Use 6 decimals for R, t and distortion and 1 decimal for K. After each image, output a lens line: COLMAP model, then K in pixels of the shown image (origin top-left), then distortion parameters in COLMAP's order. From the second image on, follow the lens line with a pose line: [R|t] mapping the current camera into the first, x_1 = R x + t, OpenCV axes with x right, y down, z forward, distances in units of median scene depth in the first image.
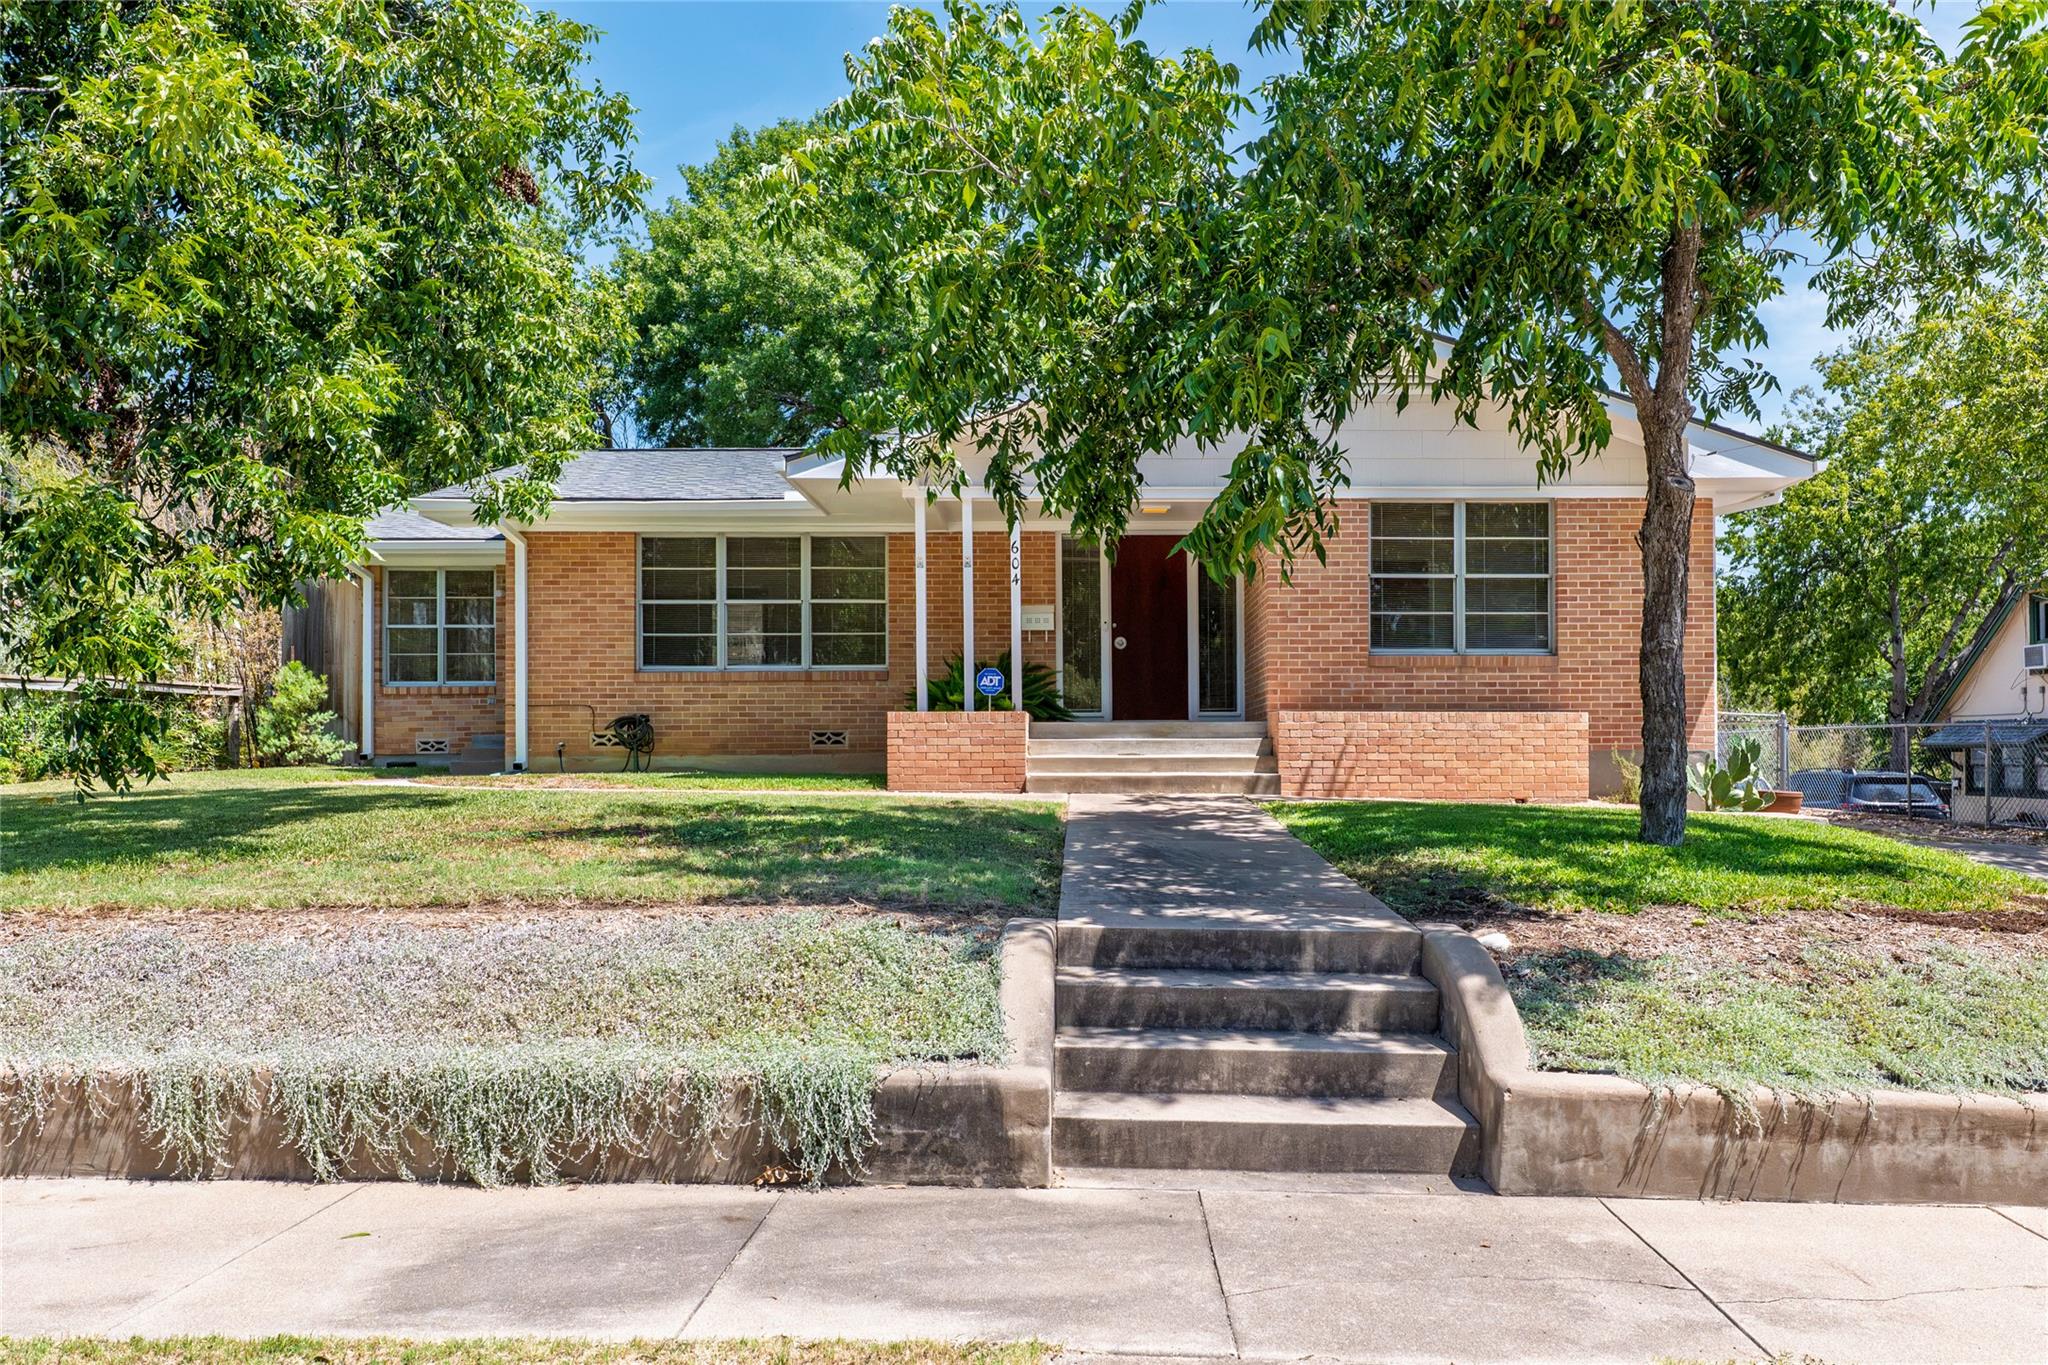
lens RADIAL K [[1442.1, 0, 1112.7], [0, 1442.1, 739.3], [0, 0, 1]] dist [0.000797, 0.001128]
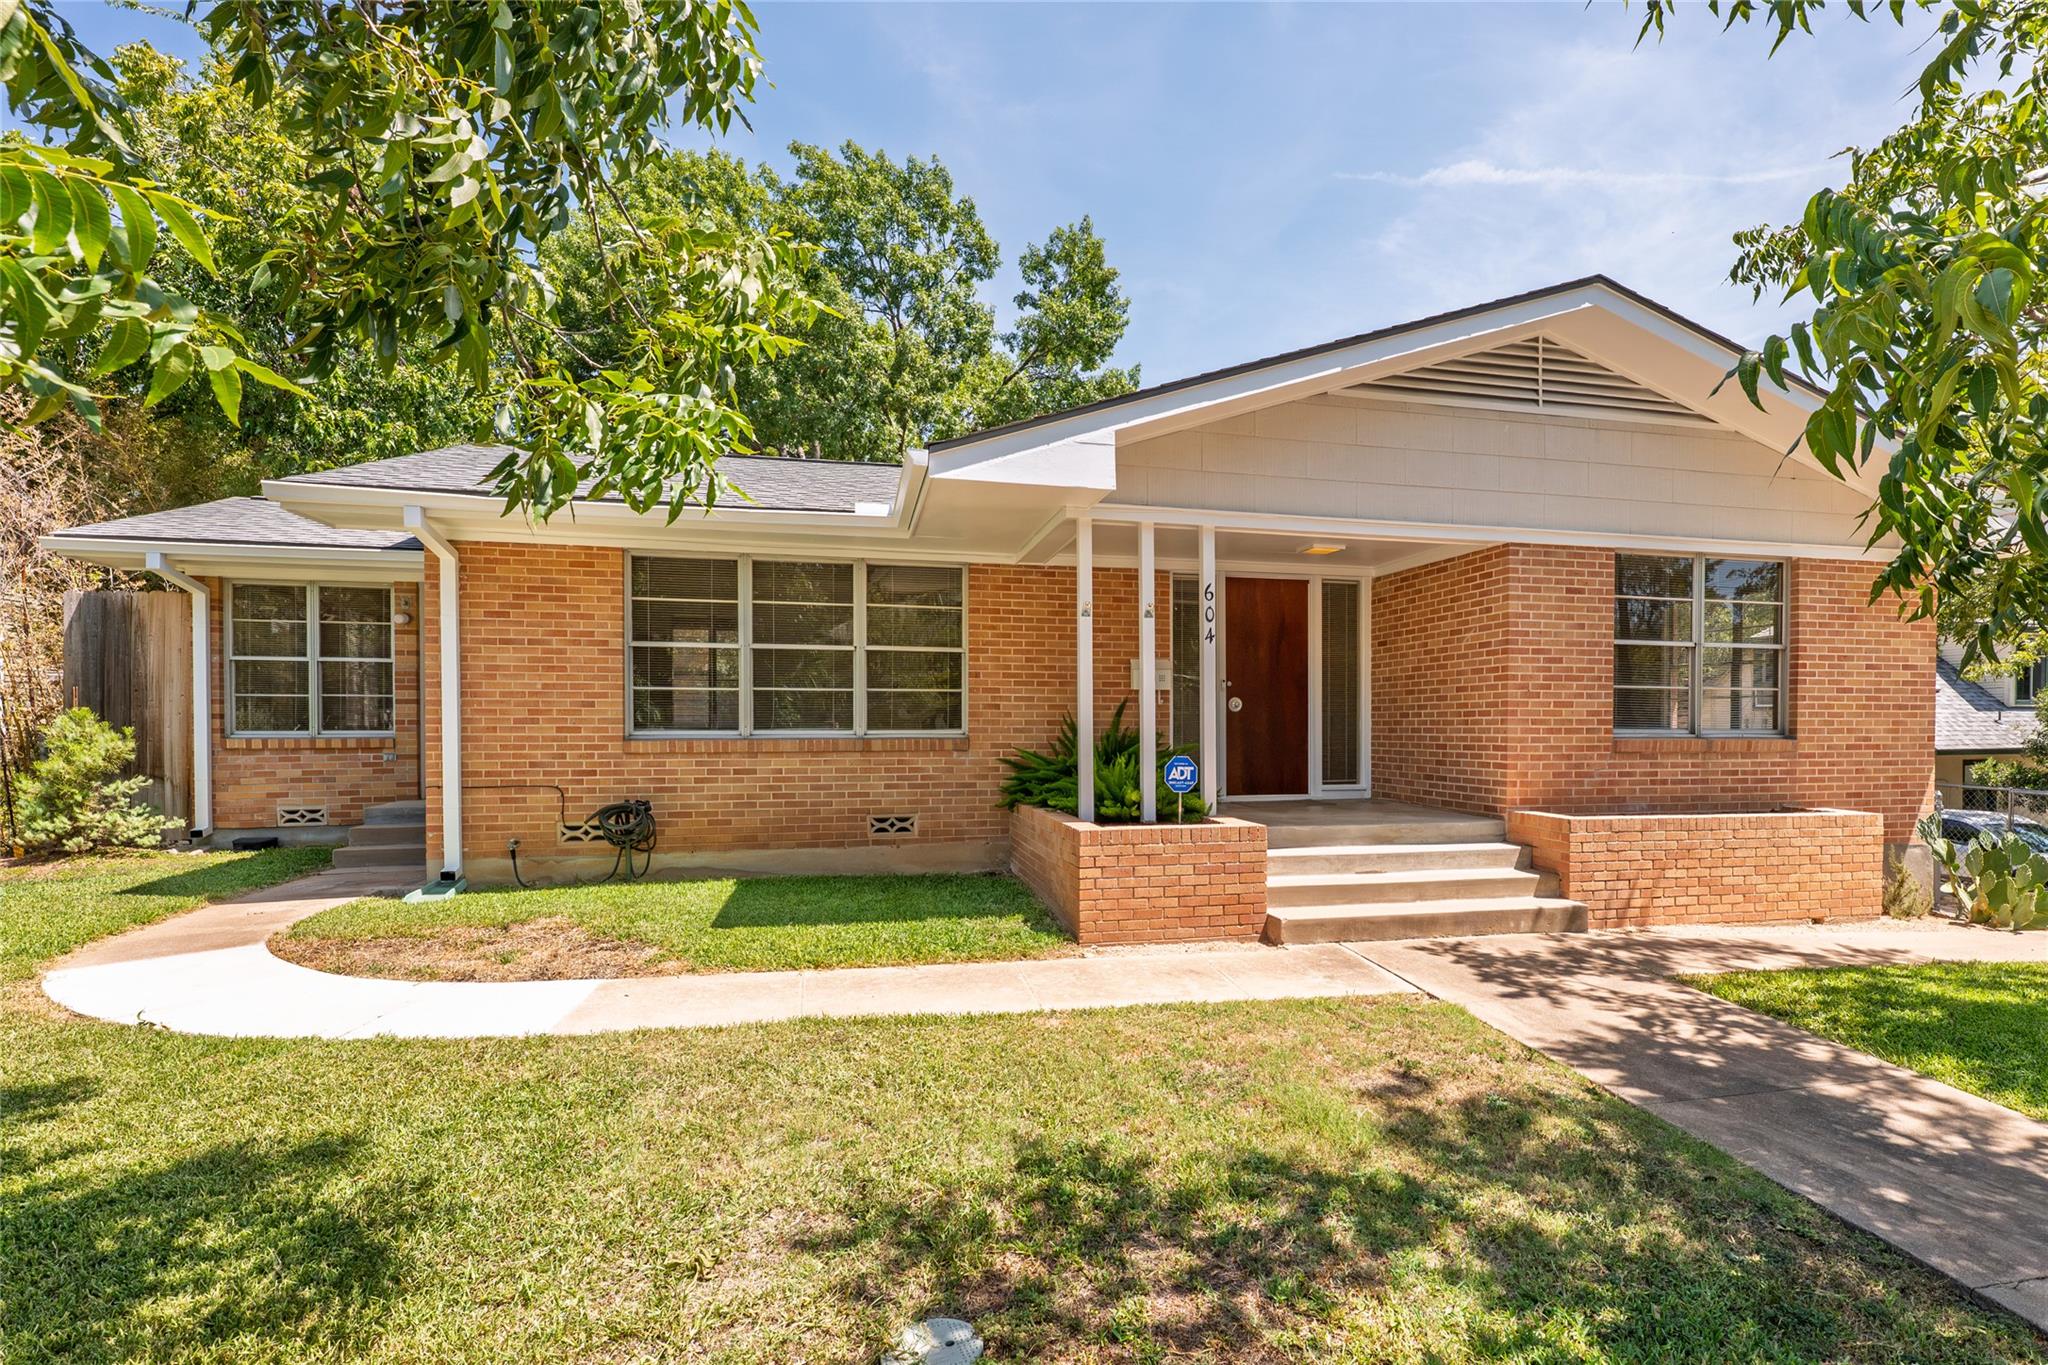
lens RADIAL K [[1027.9, 0, 1103.4], [0, 1027.9, 741.5], [0, 0, 1]] dist [0.001417, 0.000052]
pose [[0.973672, 0.002442, 0.227941, -0.213307], [-0.008400, 0.999648, 0.025173, -0.060937], [-0.227799, -0.026425, 0.973350, 0.436288]]
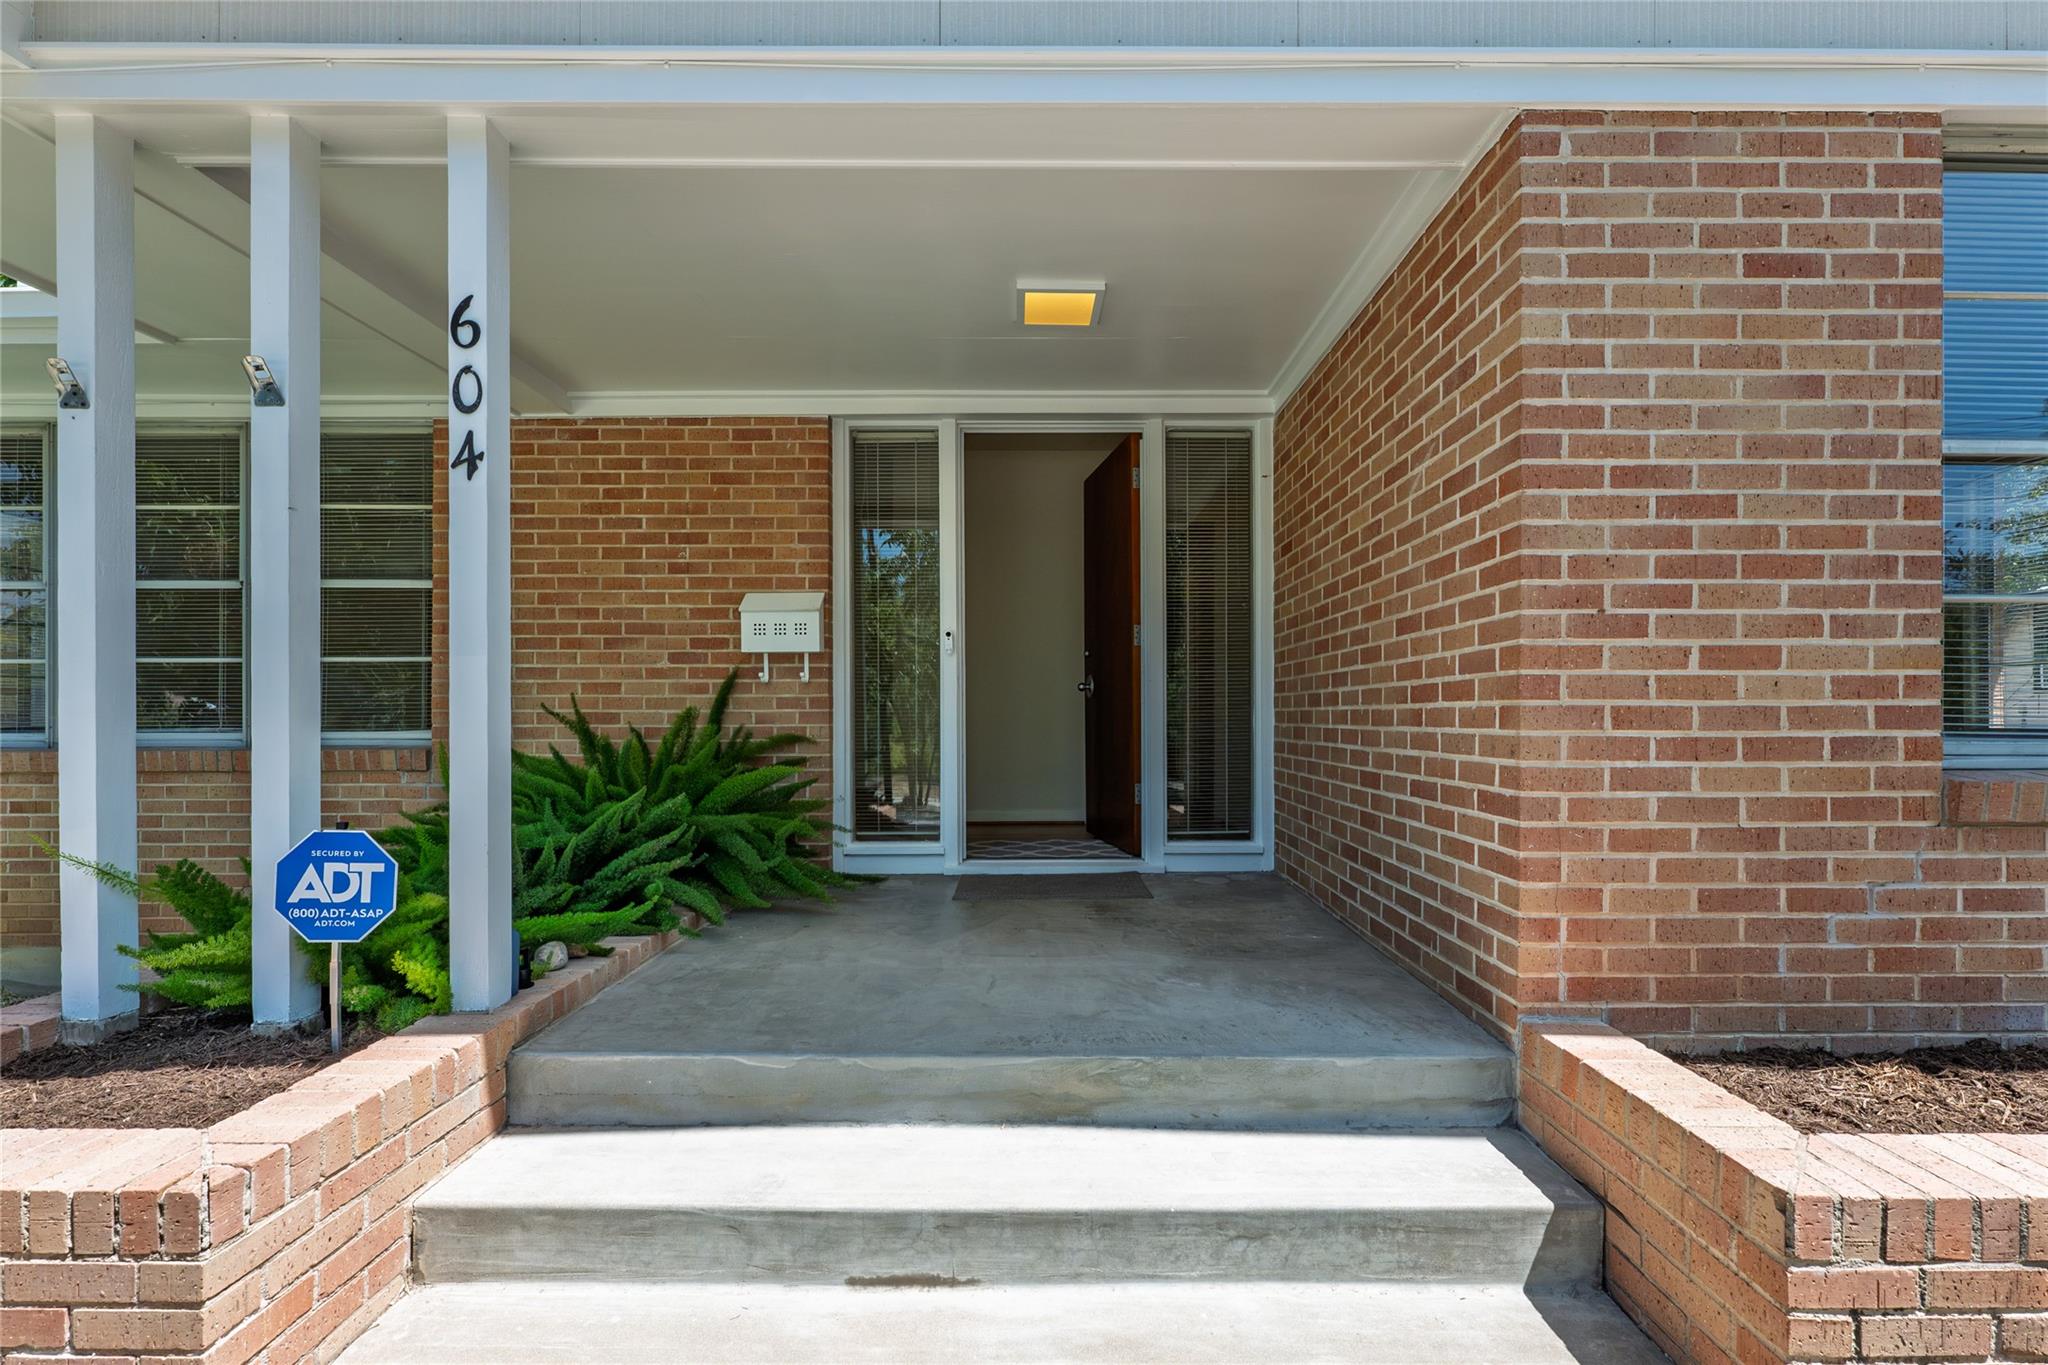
lens RADIAL K [[860.7, 0, 1046.3], [0, 860.7, 714.8], [0, 0, 1]] dist [-0.002126, -0.000100]
pose [[0.999744, 0.003836, -0.022298, 0.029648], [-0.003566, 0.999920, 0.012138, -0.061220], [0.022343, -0.012055, 0.999678, 0.757328]]
